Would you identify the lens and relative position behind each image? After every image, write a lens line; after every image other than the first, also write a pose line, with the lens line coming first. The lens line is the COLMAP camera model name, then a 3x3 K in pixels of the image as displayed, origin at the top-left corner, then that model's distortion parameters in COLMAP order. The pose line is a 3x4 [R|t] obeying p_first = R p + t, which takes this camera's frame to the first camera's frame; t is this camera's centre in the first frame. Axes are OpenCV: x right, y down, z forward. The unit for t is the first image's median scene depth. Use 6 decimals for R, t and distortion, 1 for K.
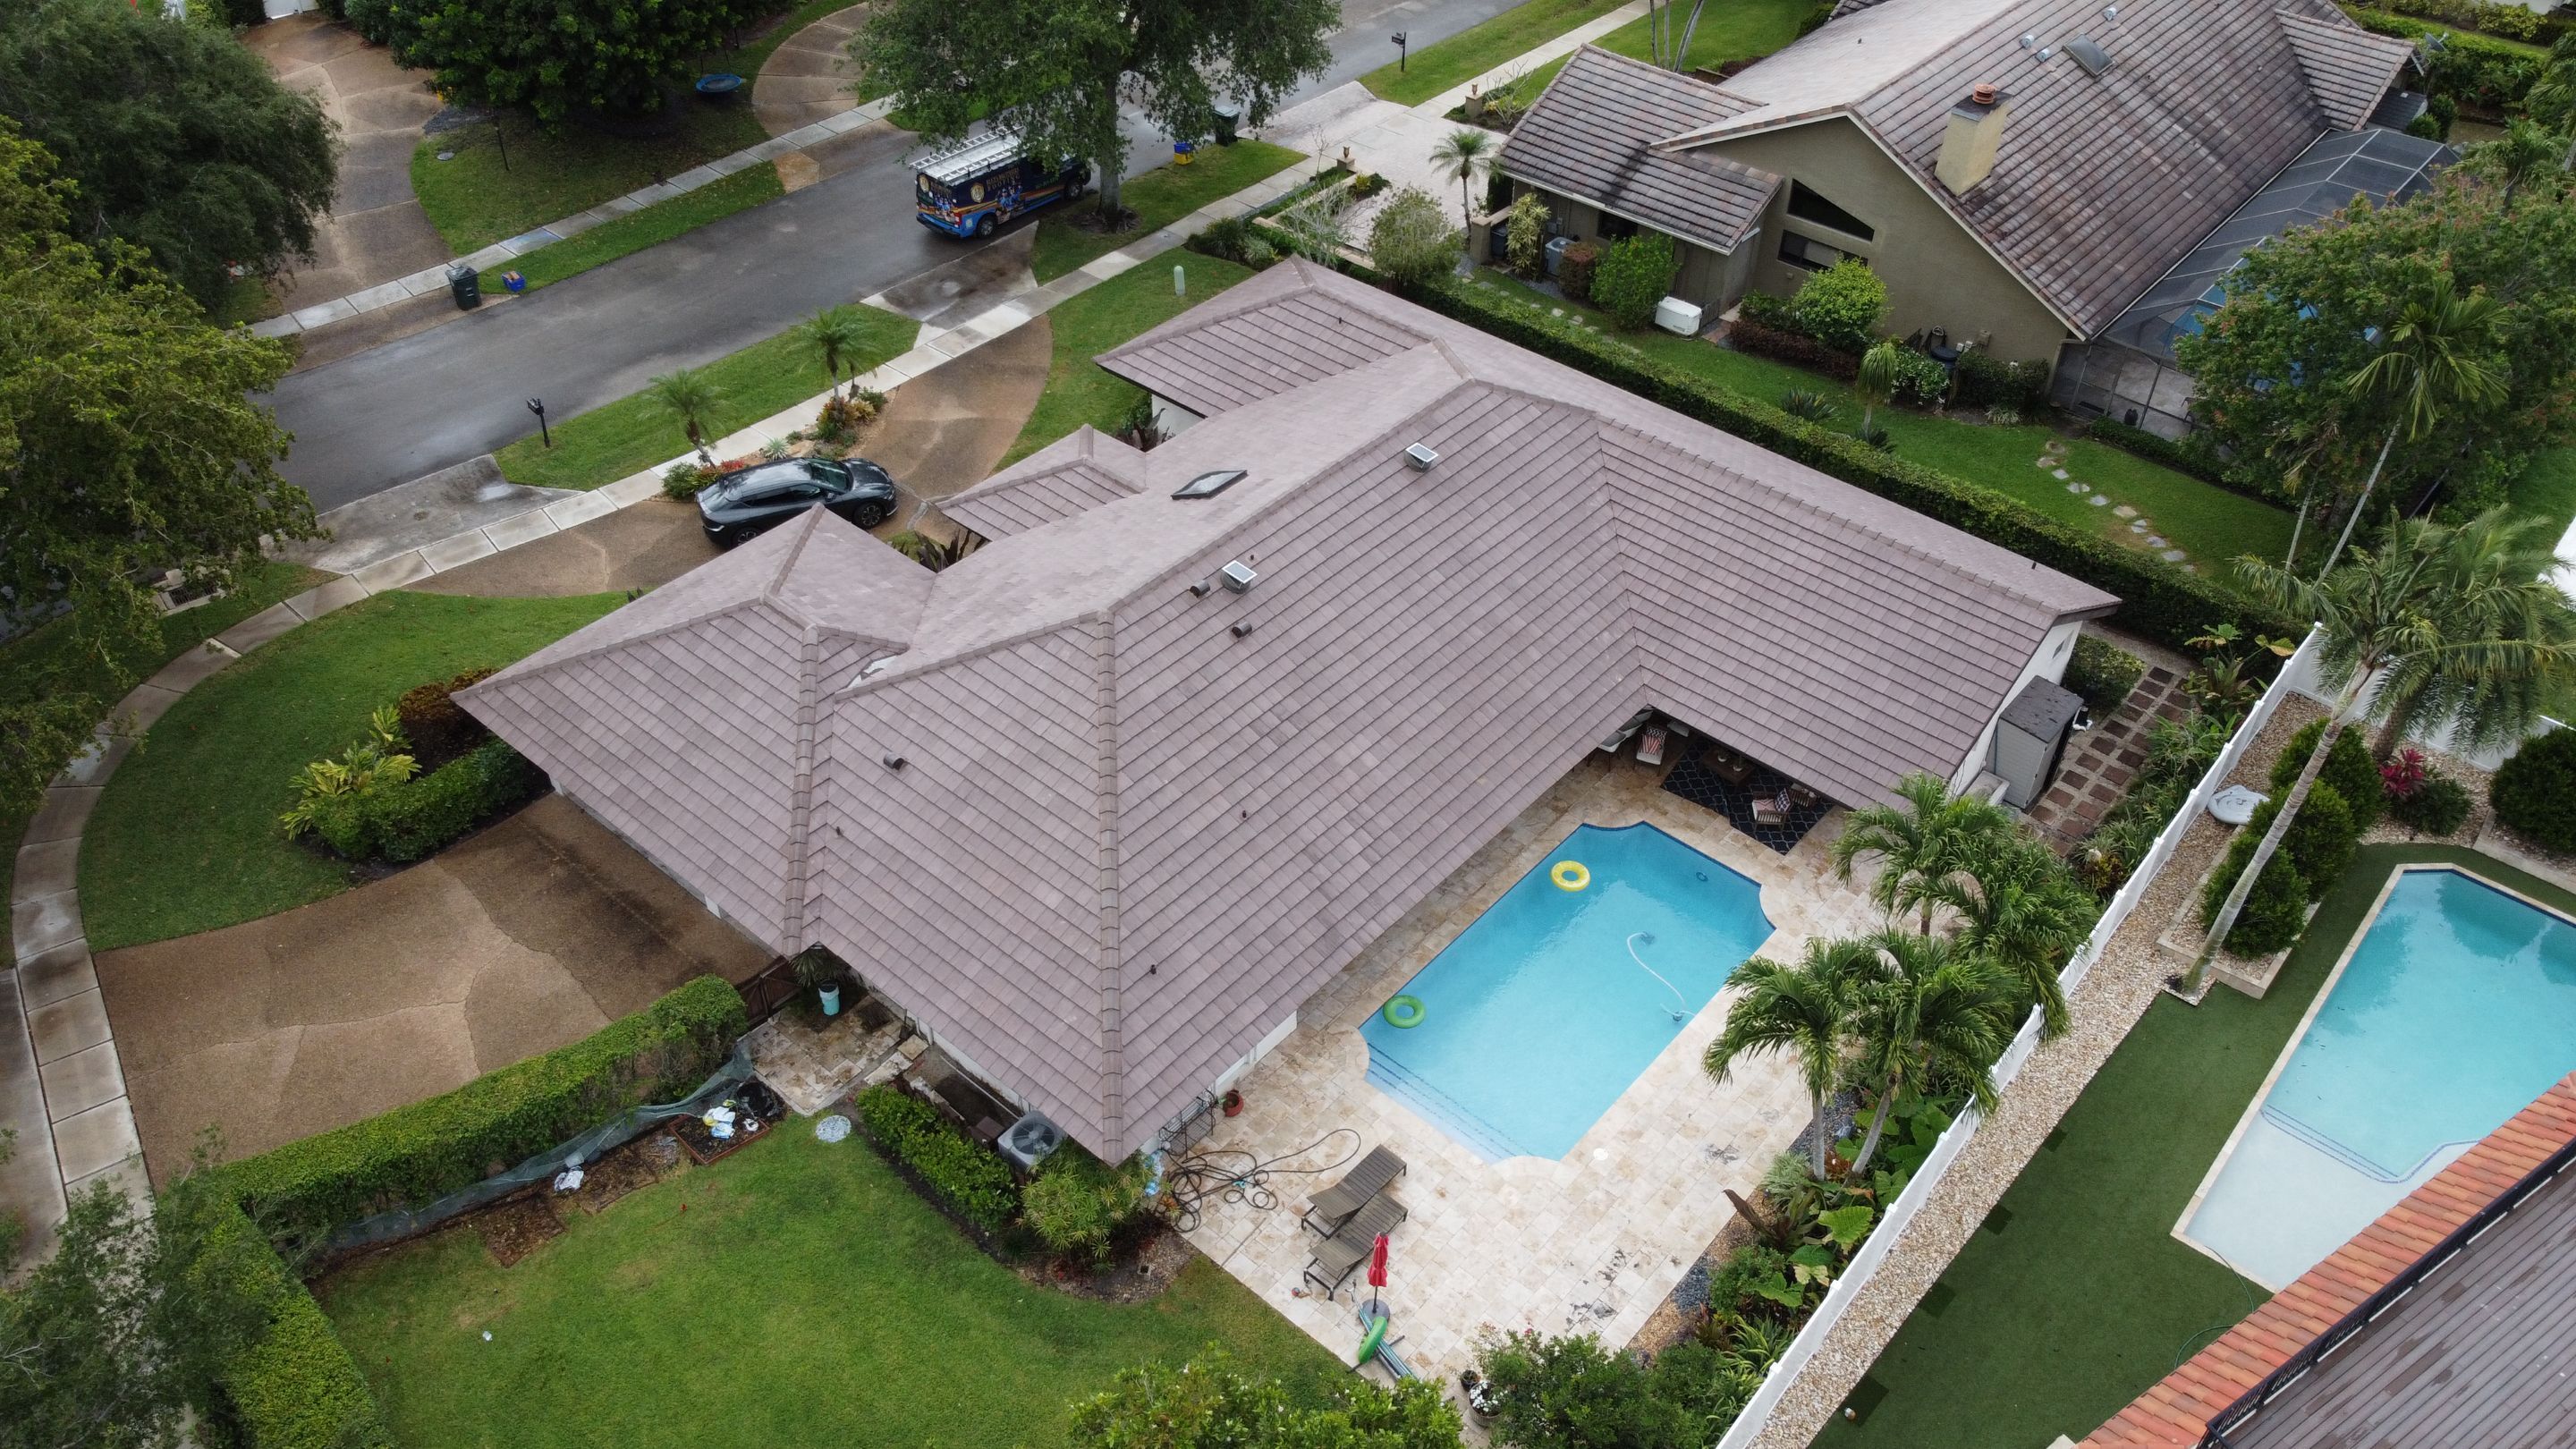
lens RADIAL K [[1947.4, 0, 1283.8], [0, 1947.4, 720.6], [0, 0, 1]] dist [0.009048, -0.012948]
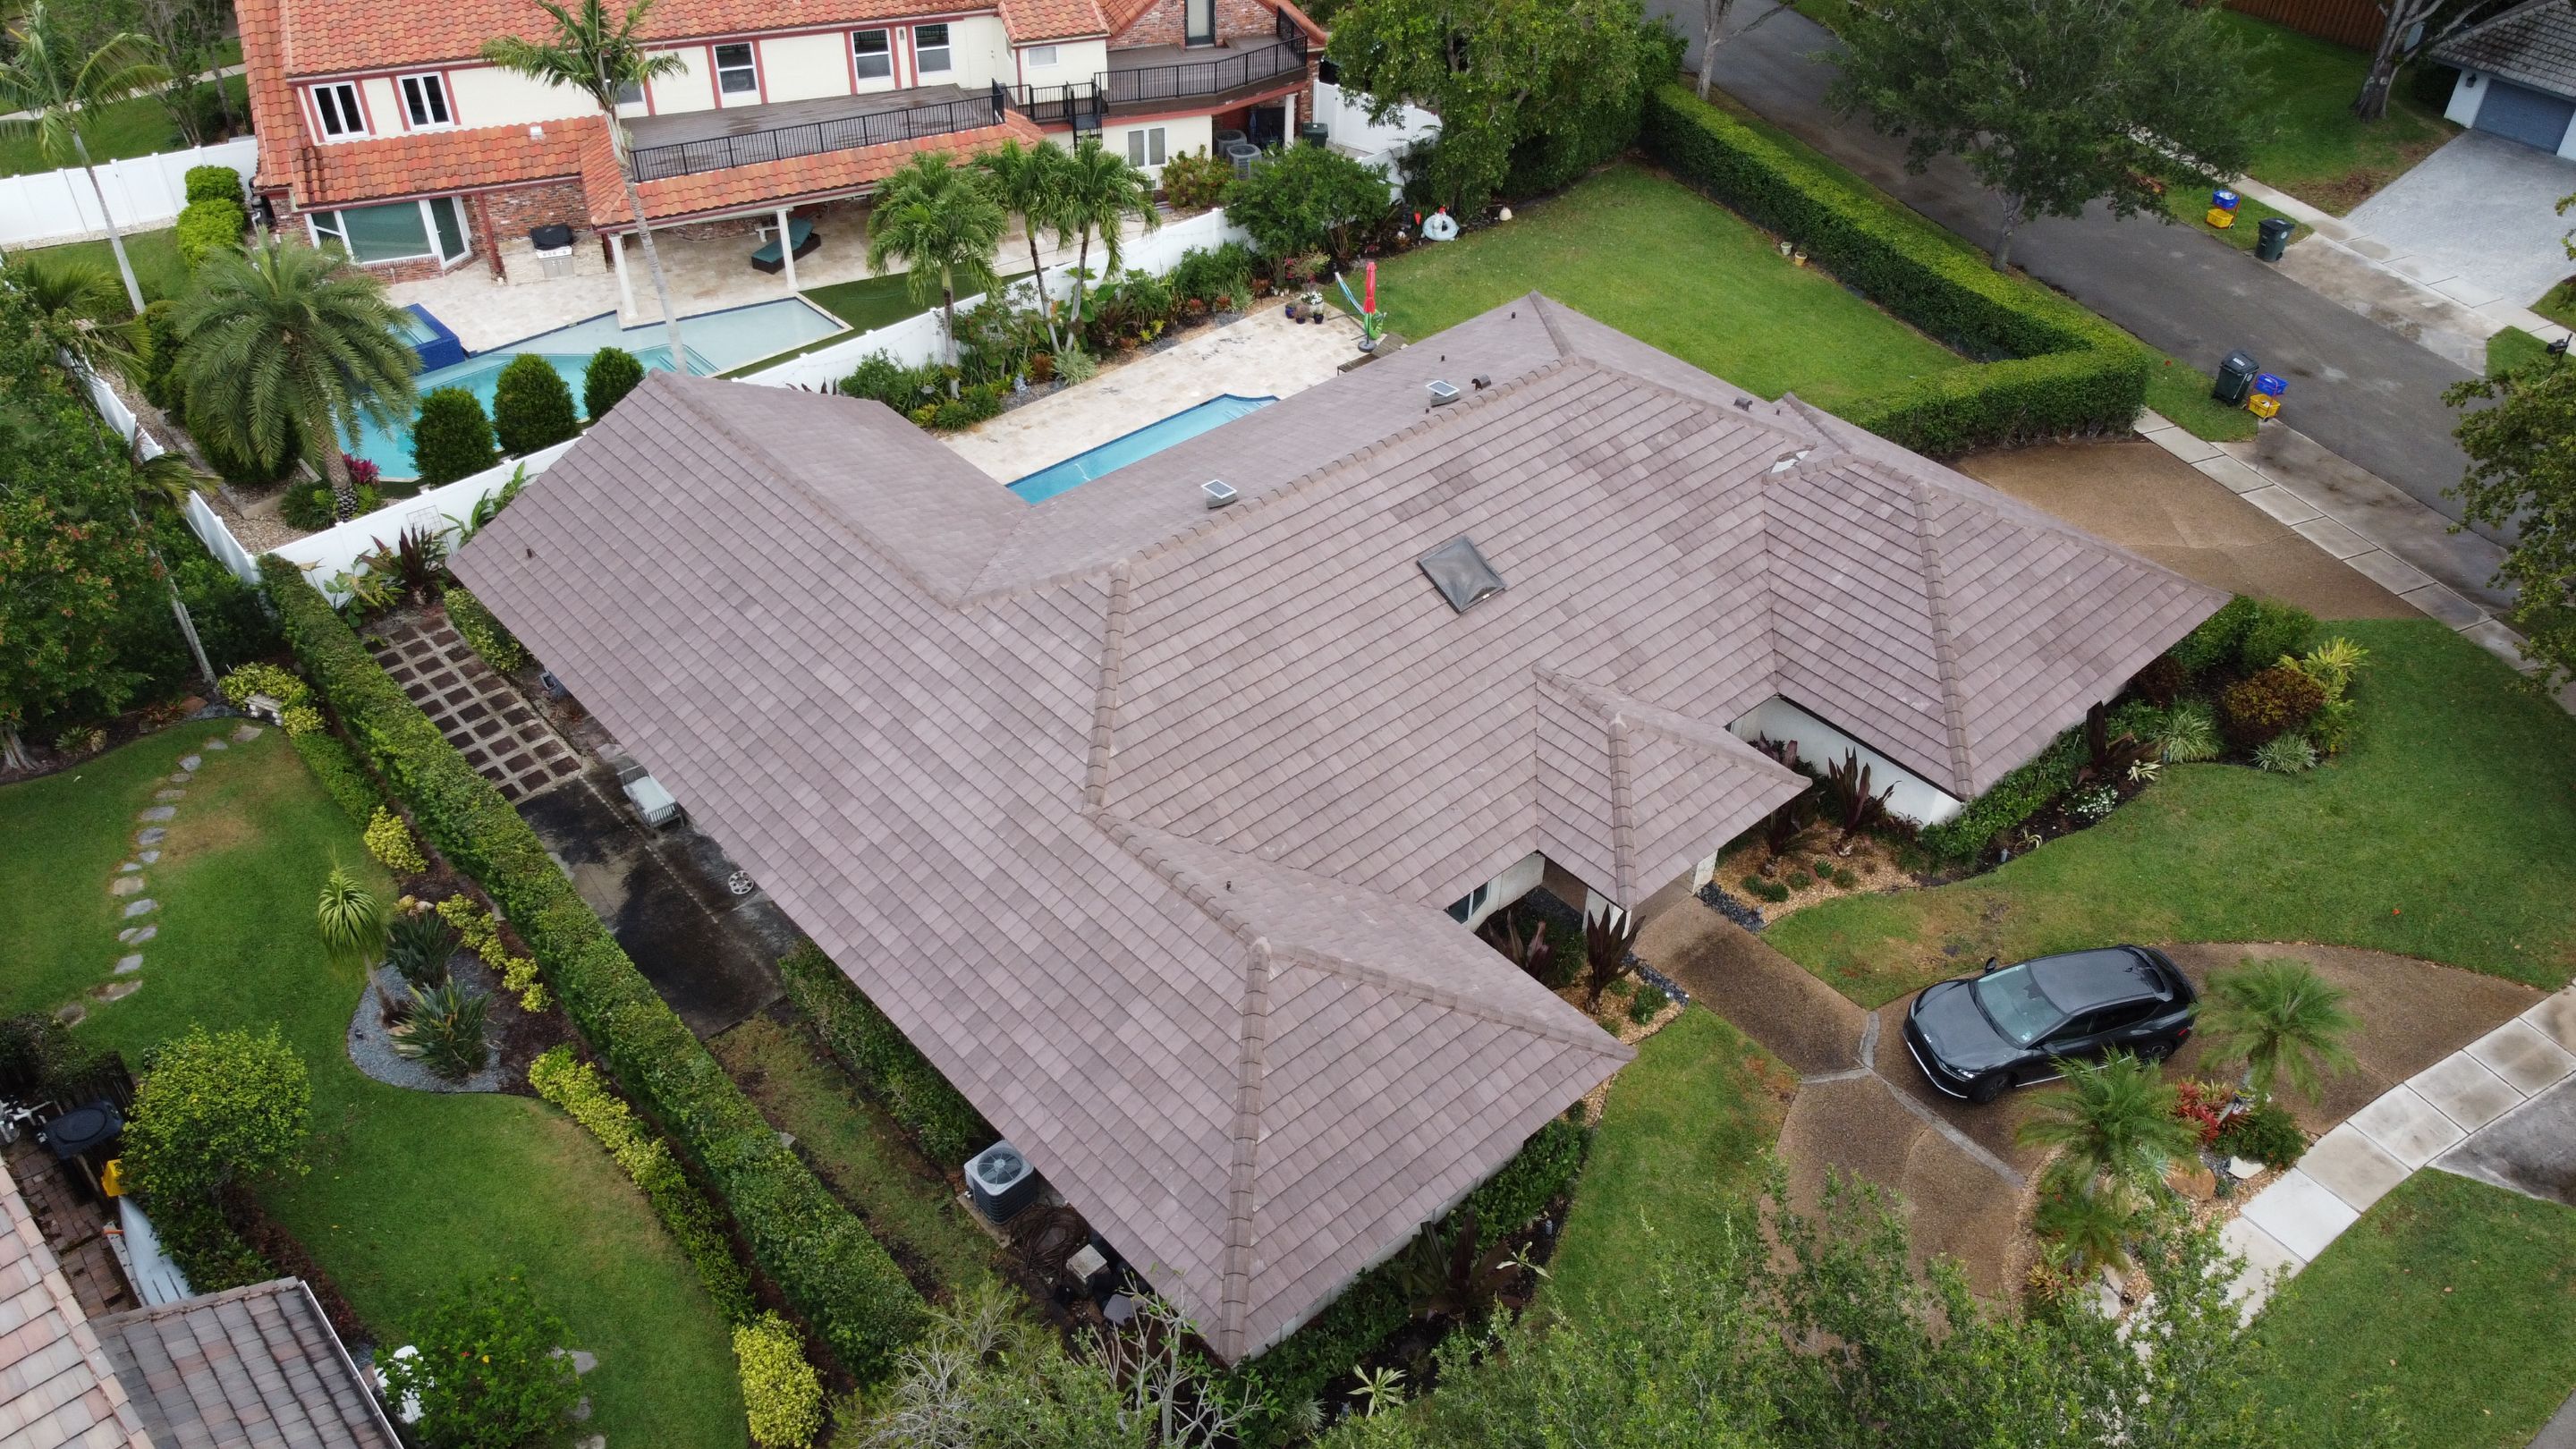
lens RADIAL K [[1942.9, 0, 1288.0], [0, 1942.9, 724.5], [0, 0, 1]] dist [0.001899, -0.001722]
pose [[-0.991429, -0.103944, 0.079143, -0.027516], [0.058204, 0.190922, 0.979878, -0.697121], [-0.116962, 0.976086, -0.183236, 0.915448]]
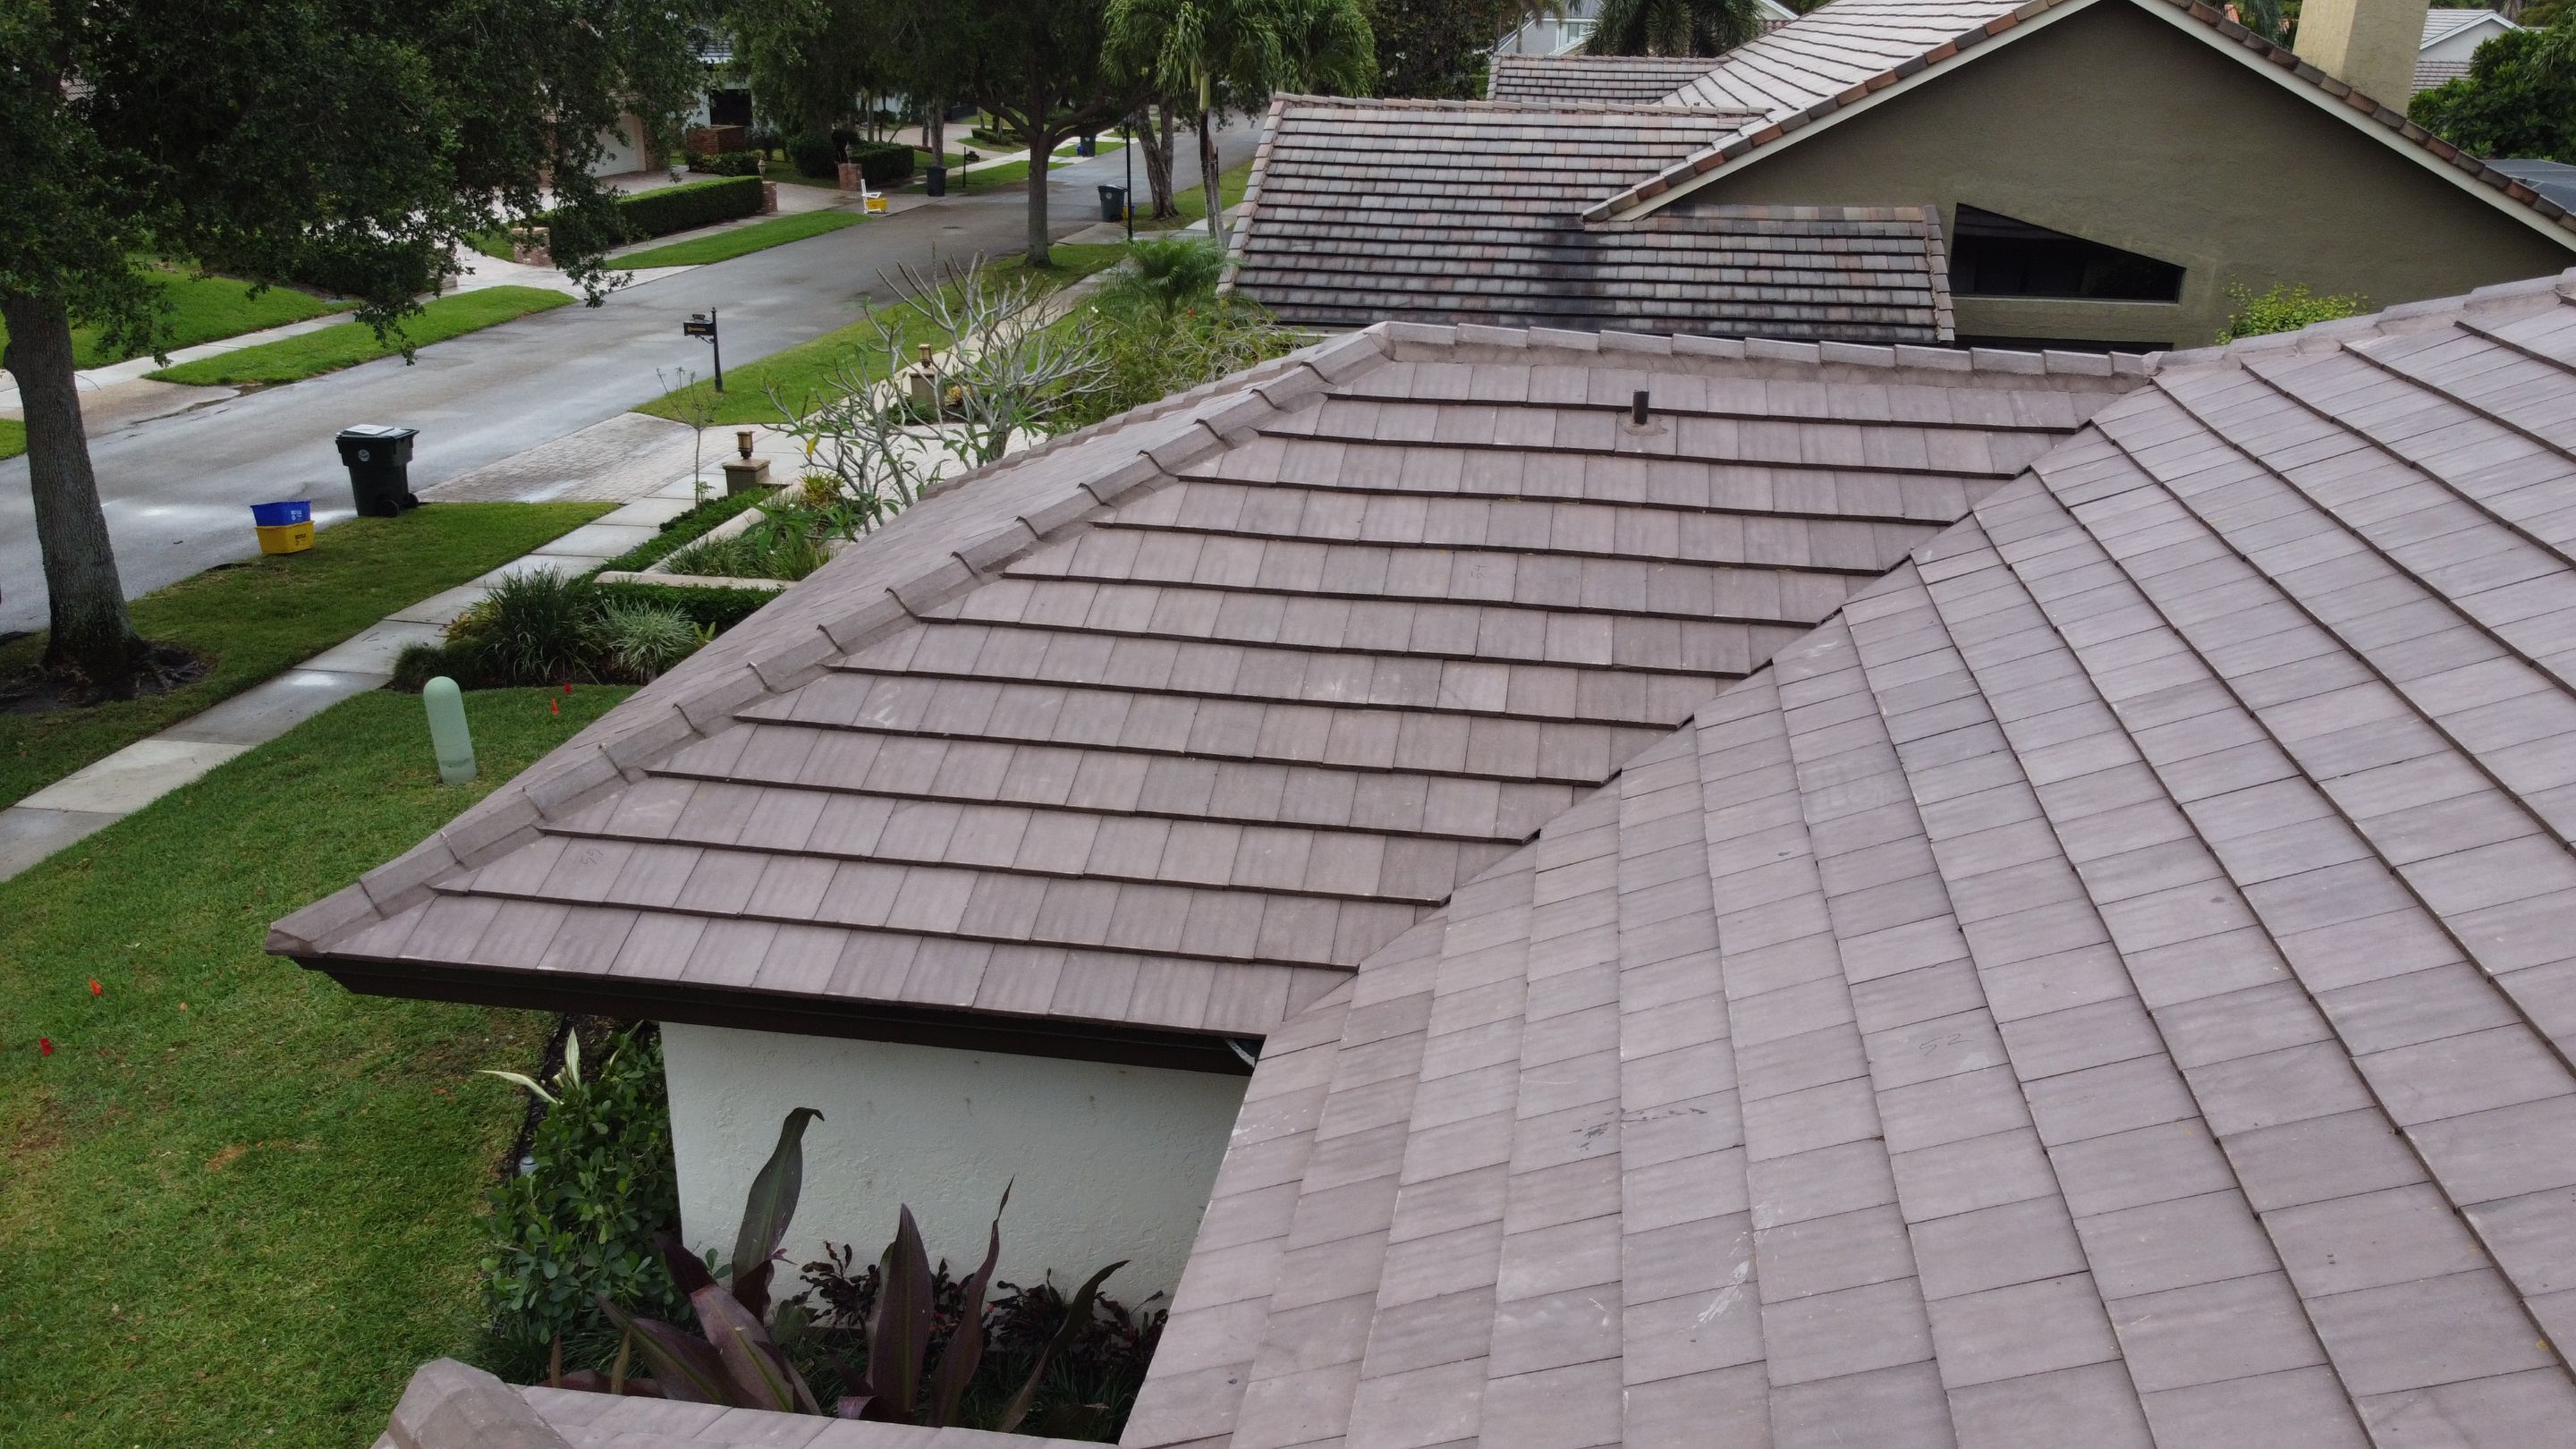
lens RADIAL K [[1947.4, 0, 1283.8], [0, 1947.4, 720.6], [0, 0, 1]] dist [0.009048, -0.012948]
pose [[0.851891, -0.187425, 0.489034, -0.091320], [0.342610, 0.905683, -0.249714, -0.120325], [-0.396107, 0.380276, 0.835757, 0.743246]]
